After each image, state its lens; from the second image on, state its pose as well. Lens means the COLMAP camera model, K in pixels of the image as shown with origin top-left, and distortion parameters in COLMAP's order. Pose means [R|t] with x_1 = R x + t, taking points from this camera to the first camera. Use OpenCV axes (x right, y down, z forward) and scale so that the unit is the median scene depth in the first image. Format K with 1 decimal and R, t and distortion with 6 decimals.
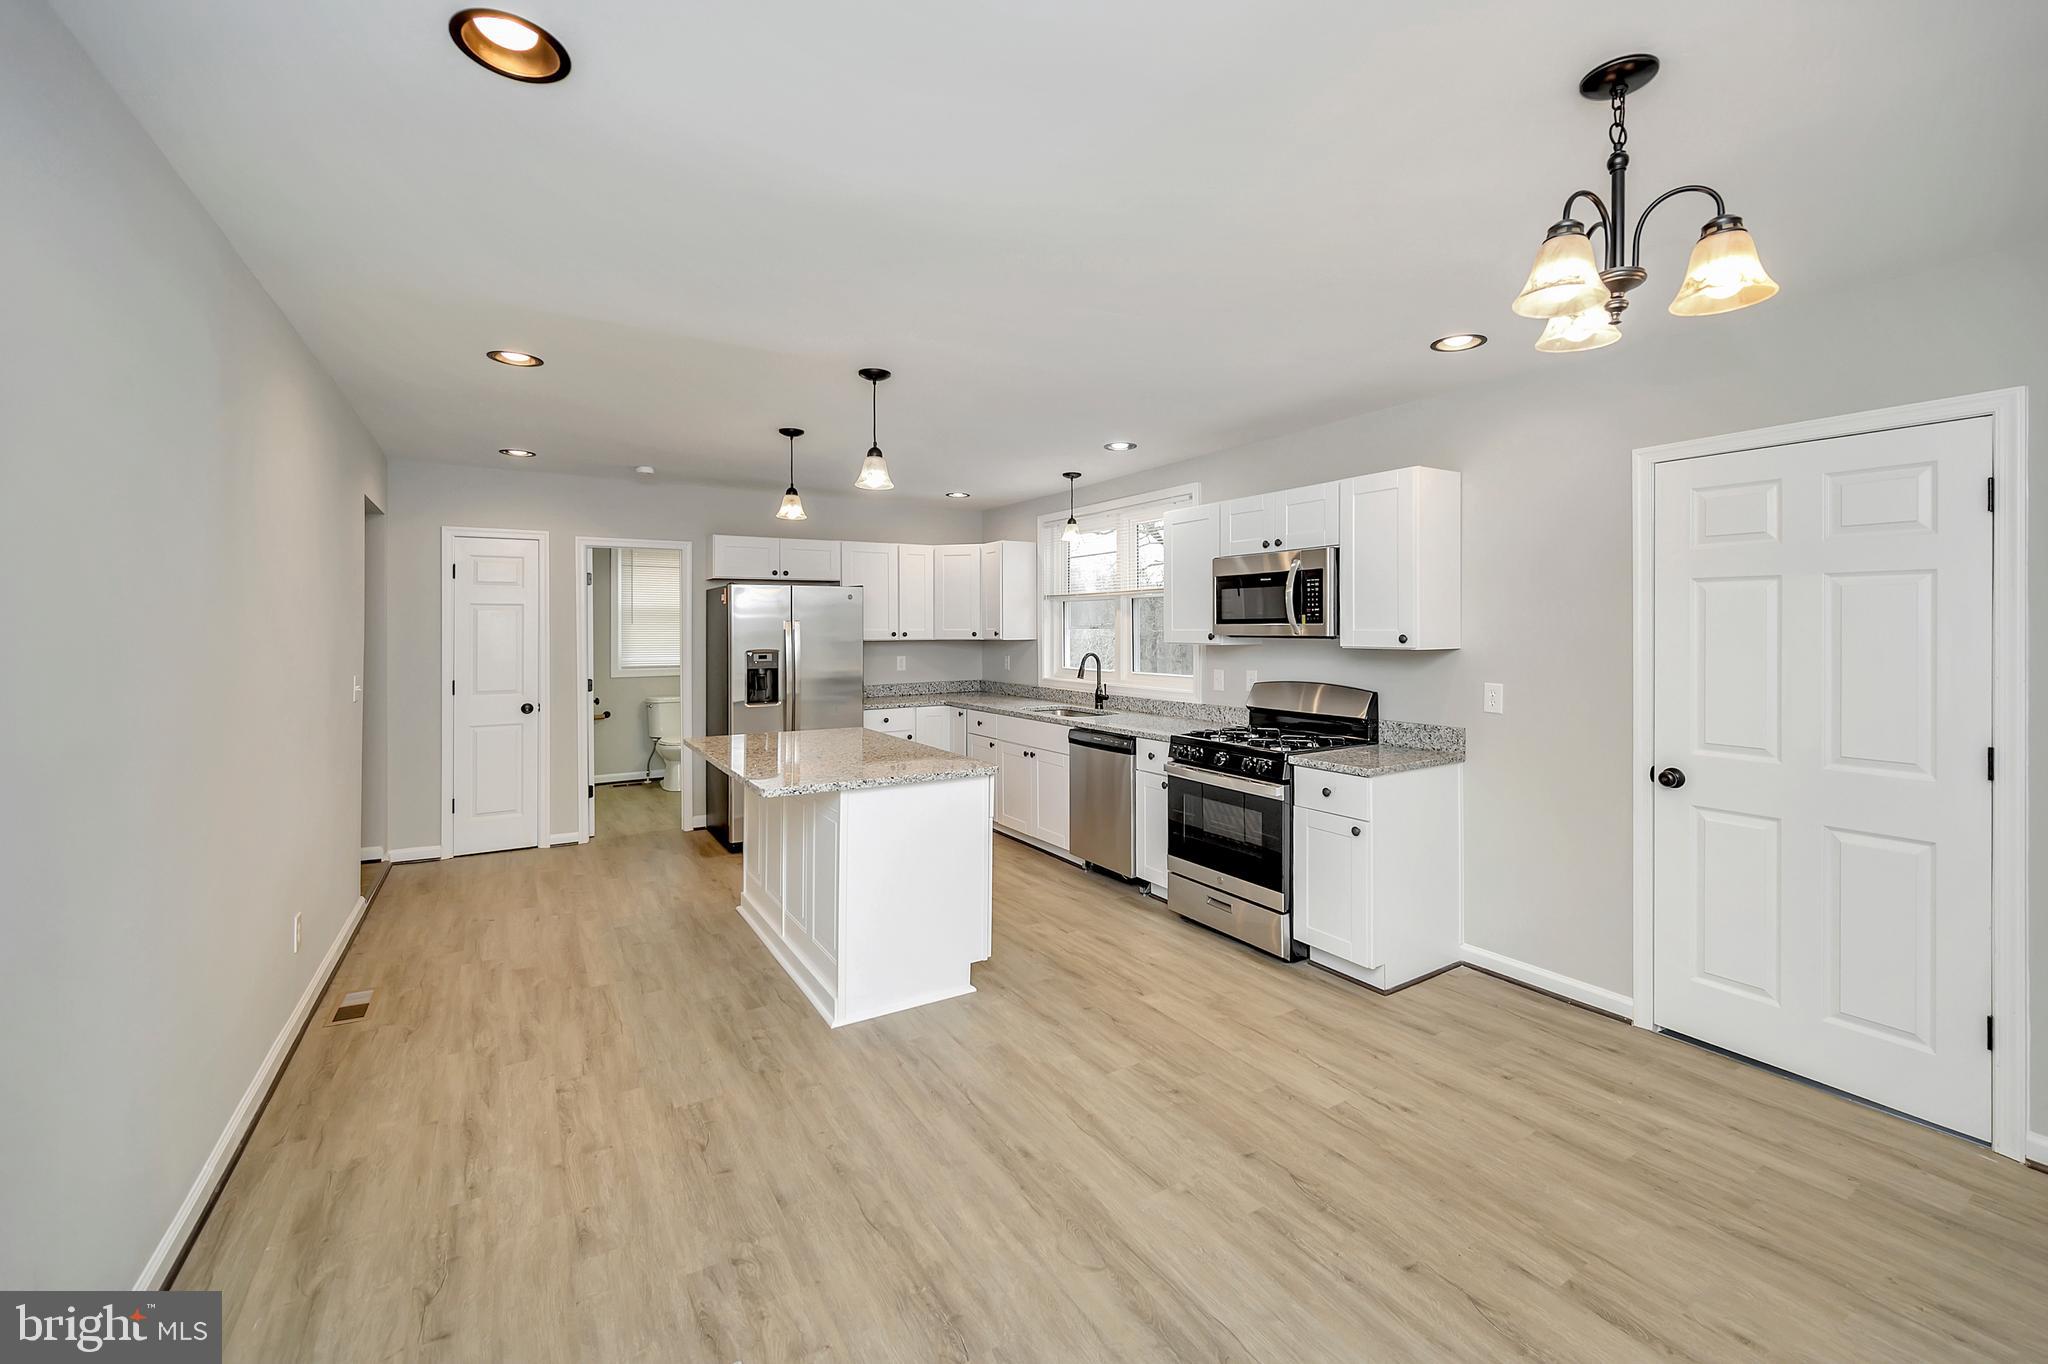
lens RADIAL K [[832.5, 0, 1036.8], [0, 832.5, 621.4], [0, 0, 1]] dist [-0.000085, -0.000335]
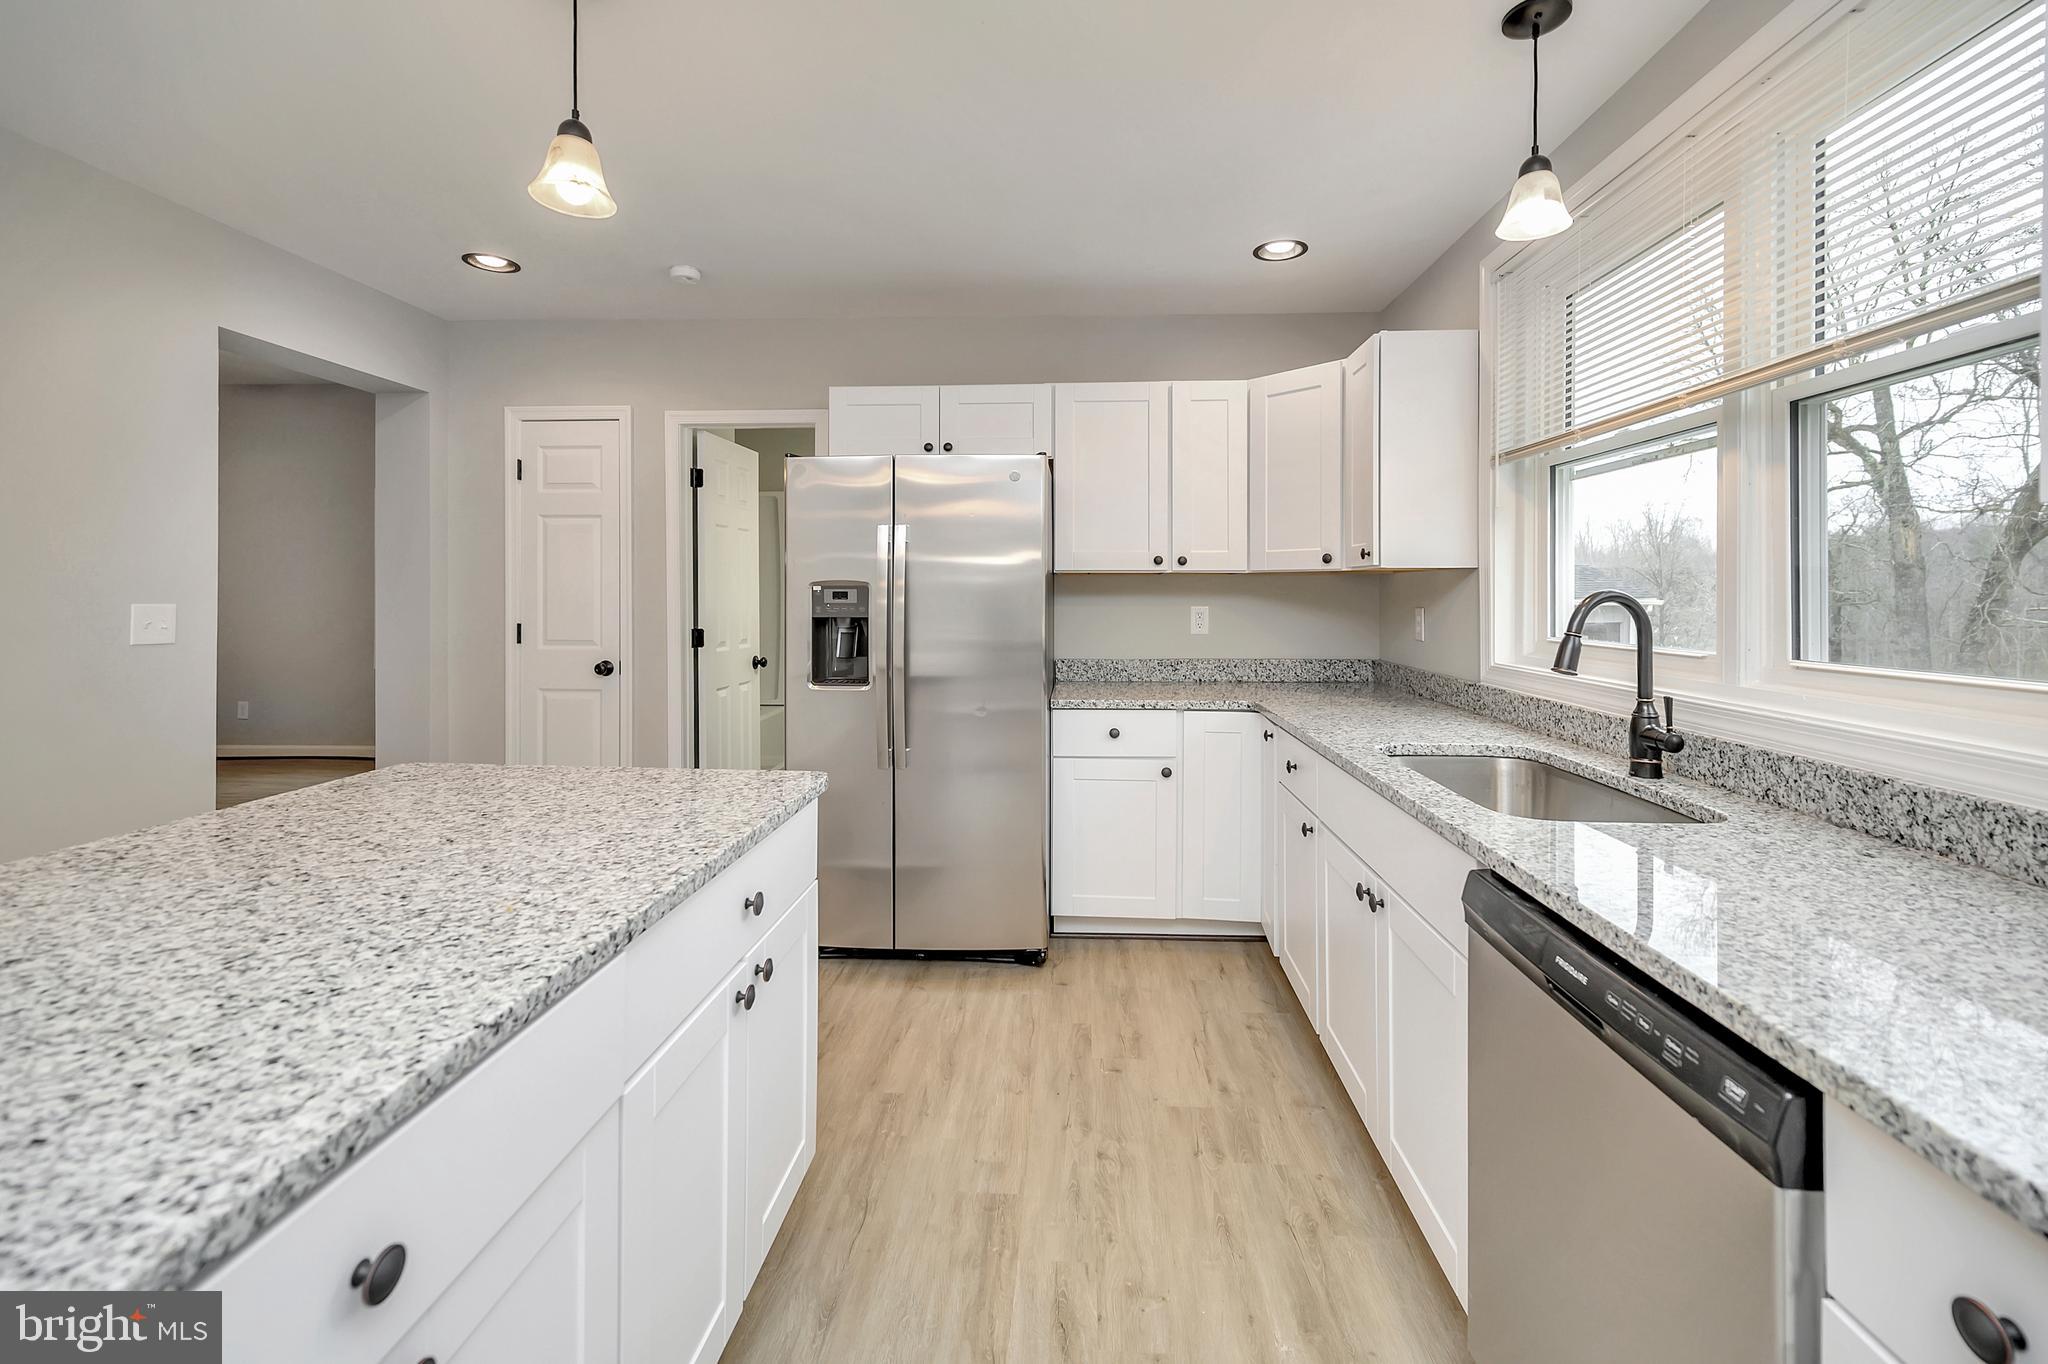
lens RADIAL K [[846.0, 0, 1029.1], [0, 846.0, 595.4], [0, 0, 1]] dist [0.000481, -0.000153]
pose [[0.813663, 0.007182, -0.581293, 0.102518], [-0.001630, 0.999948, 0.010072, 0.052277], [0.581335, -0.007248, 0.813632, 0.894945]]
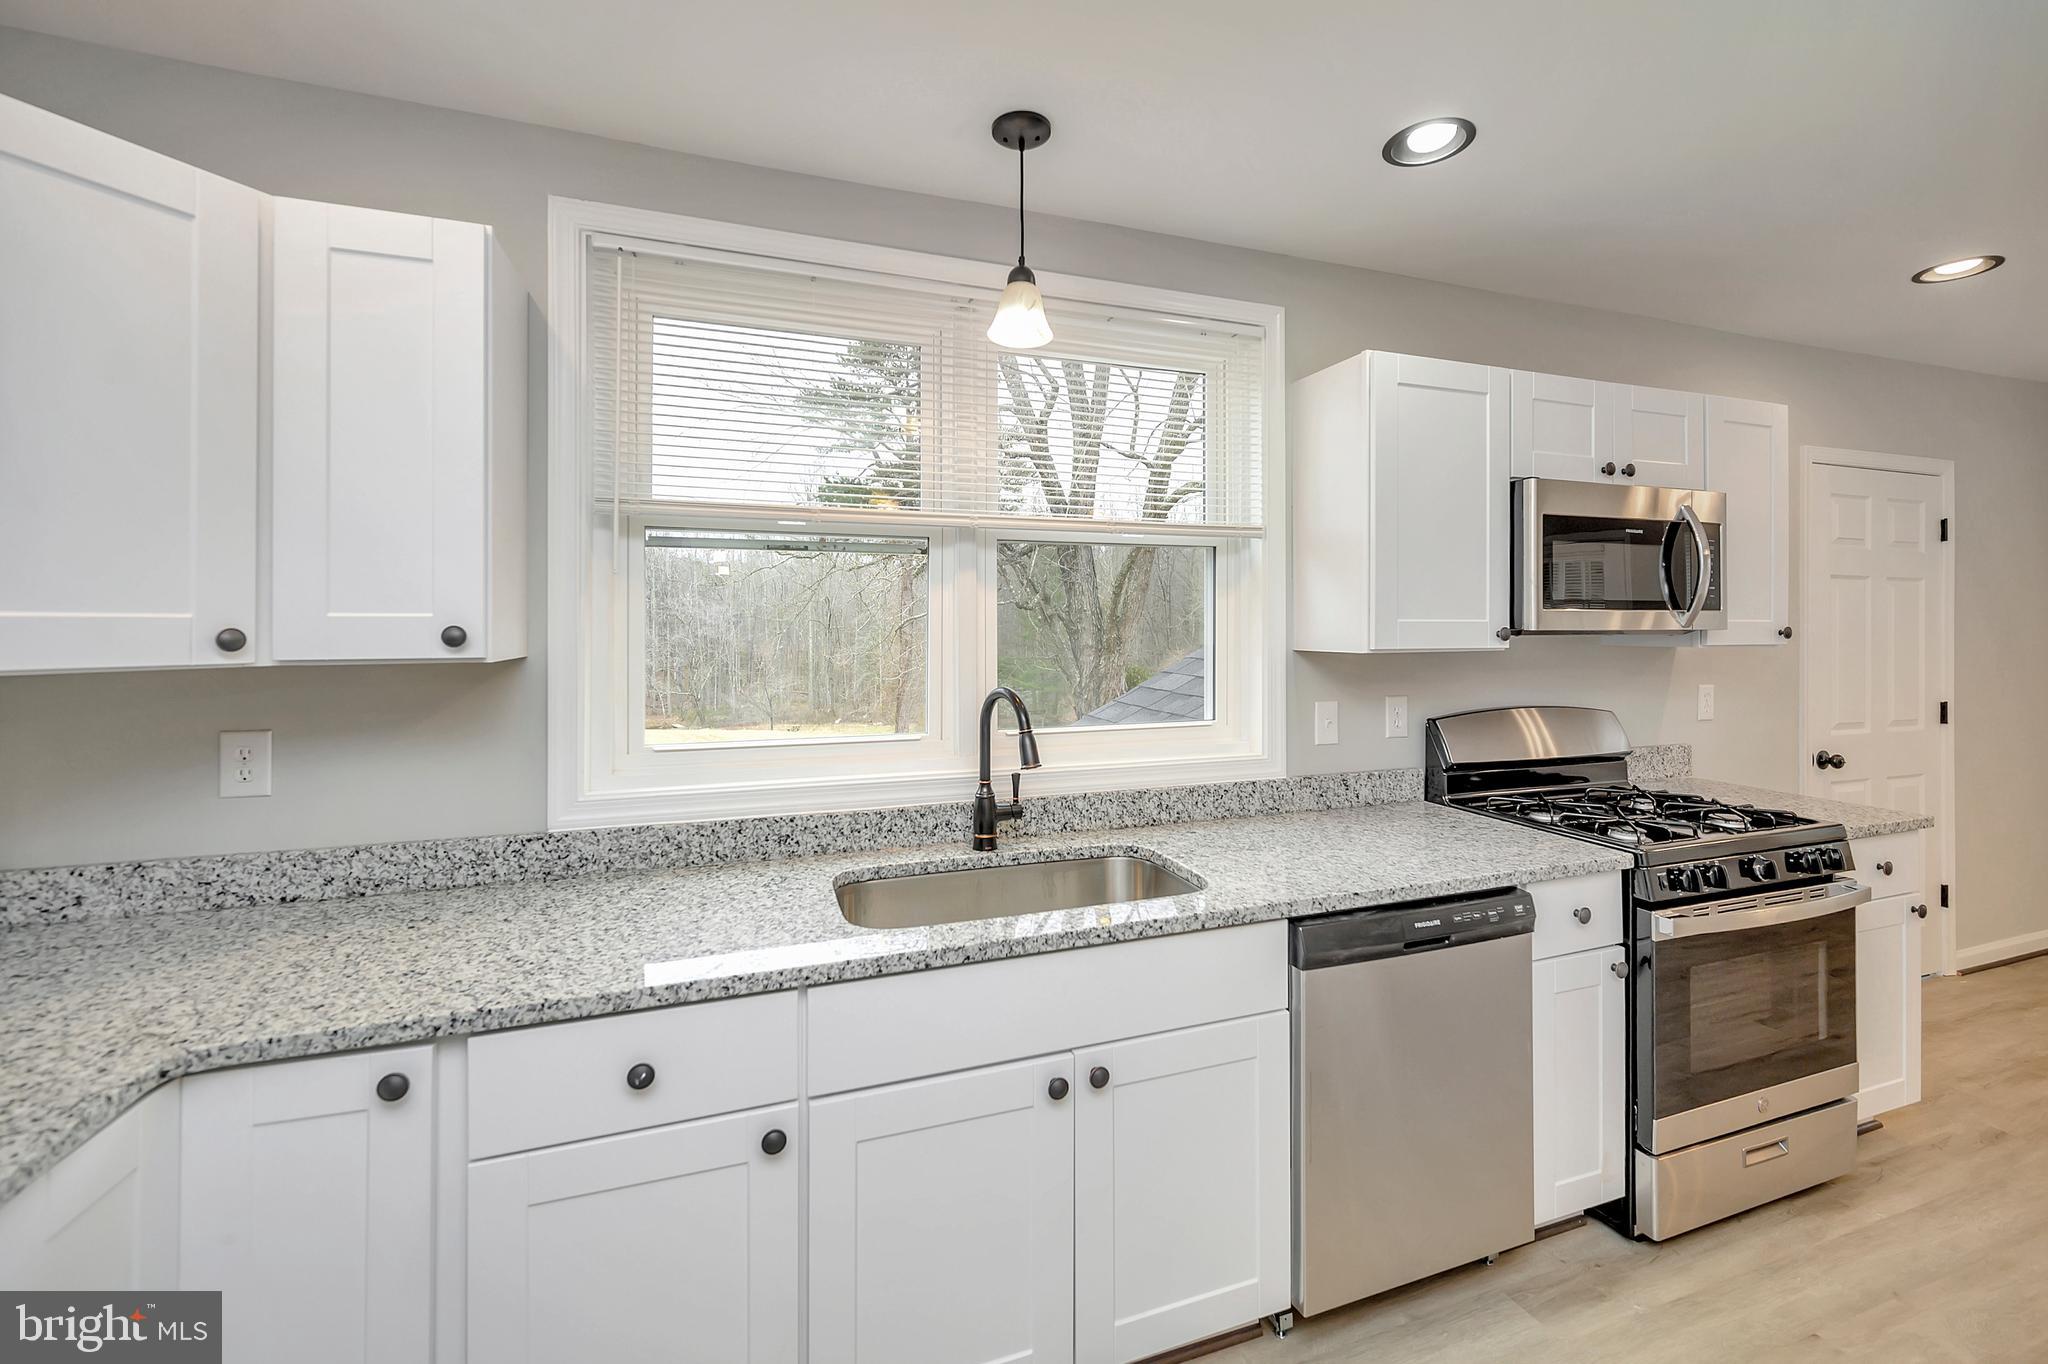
lens RADIAL K [[845.4, 0, 1034.8], [0, 845.4, 621.8], [0, 0, 1]] dist [0.002471, 0.000364]
pose [[0.207380, 0.008267, 0.978225, -0.383394], [-0.007447, 0.999949, -0.006872, 0.018759], [-0.978232, -0.005859, 0.207431, 1.313039]]
